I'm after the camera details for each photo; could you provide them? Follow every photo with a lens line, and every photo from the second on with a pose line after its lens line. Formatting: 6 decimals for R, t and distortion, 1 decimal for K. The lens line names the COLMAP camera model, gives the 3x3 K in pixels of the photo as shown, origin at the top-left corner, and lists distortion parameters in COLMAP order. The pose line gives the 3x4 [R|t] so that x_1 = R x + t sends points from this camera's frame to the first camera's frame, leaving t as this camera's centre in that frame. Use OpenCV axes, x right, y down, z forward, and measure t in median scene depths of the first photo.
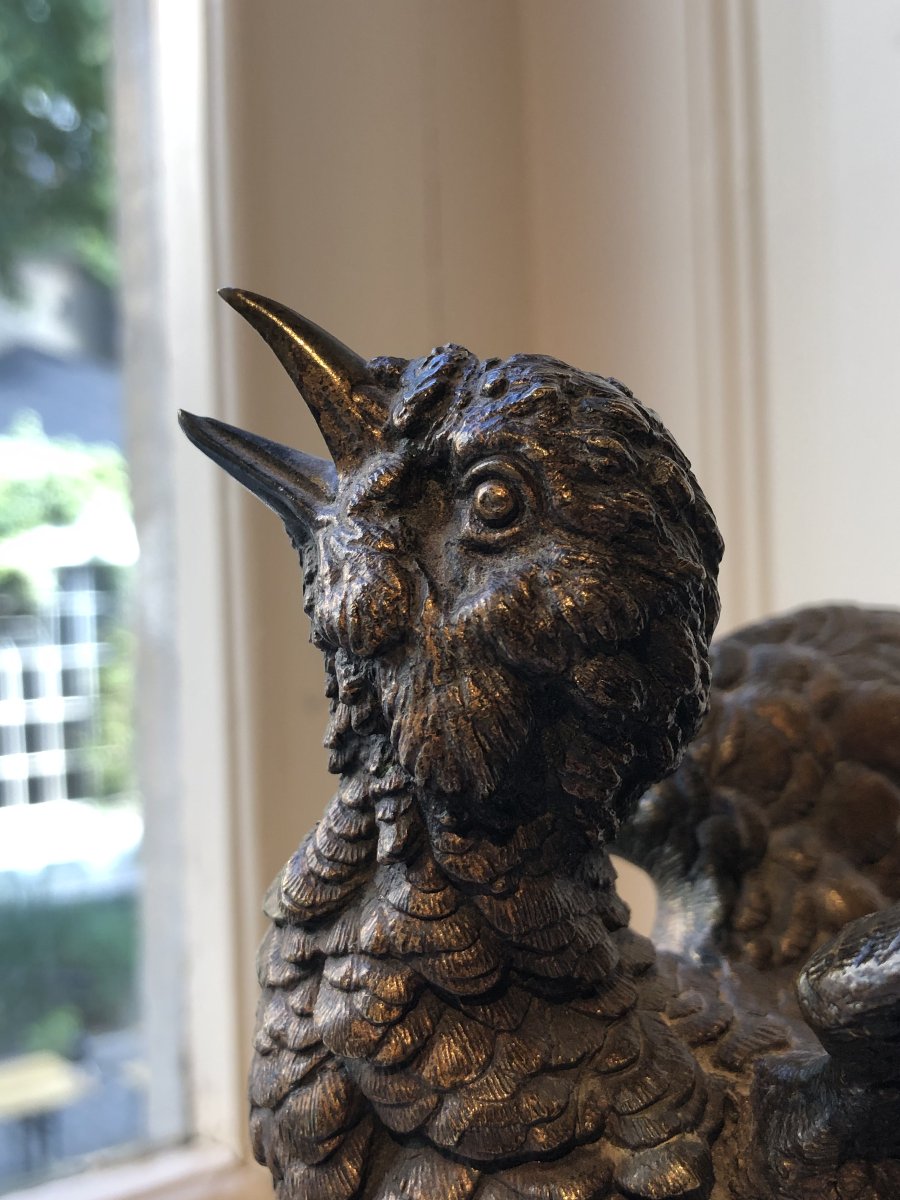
lens RADIAL K [[1485.8, 0, 450.6], [0, 1485.8, 592.4], [0, 0, 1]] dist [0.044637, 0.000000]
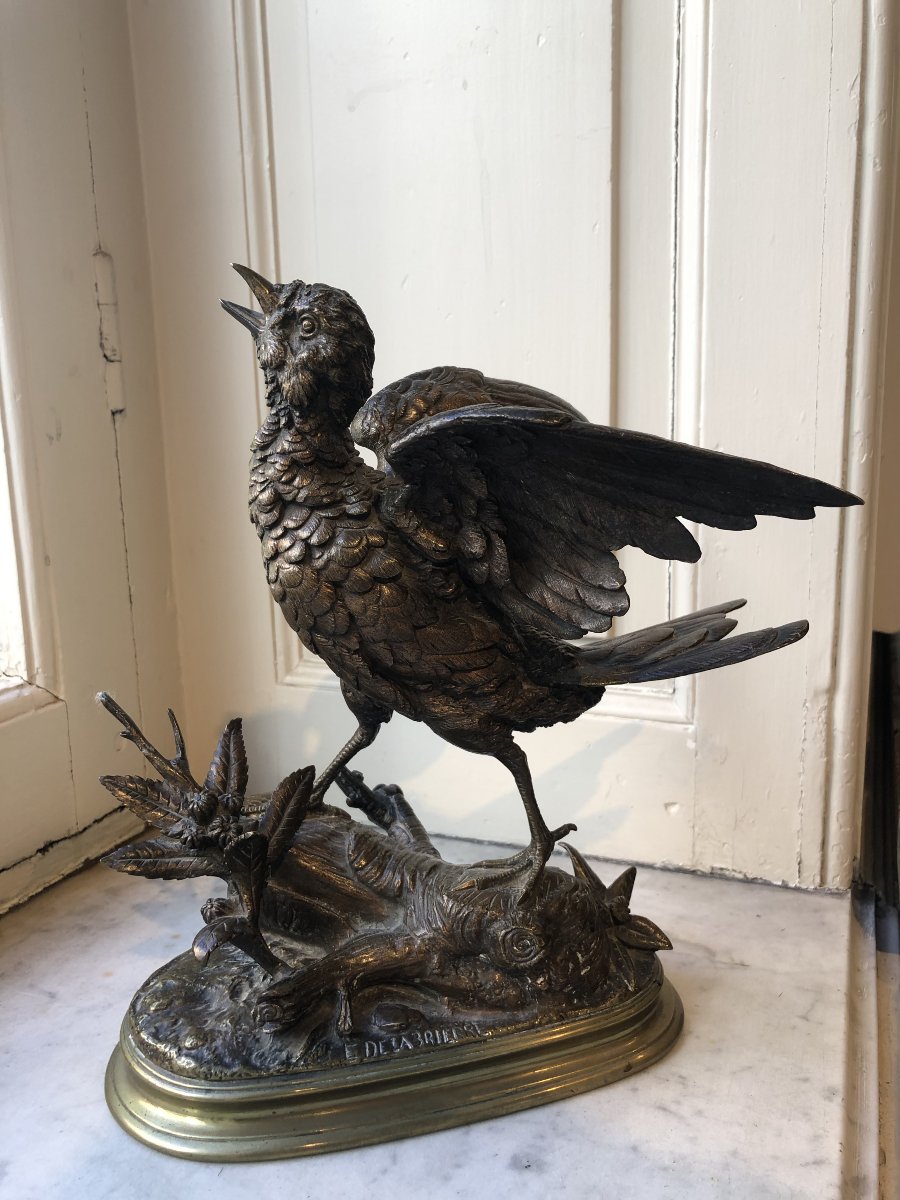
lens RADIAL K [[1017.3, 0, 448.6], [0, 1017.3, 603.5], [0, 0, 1]] dist [0.020344, -0.002100]
pose [[0.998728, -0.011402, 0.049119, 0.239794], [0.002264, 0.983257, 0.182211, 0.152317], [-0.050374, -0.181868, 0.982032, -1.581114]]
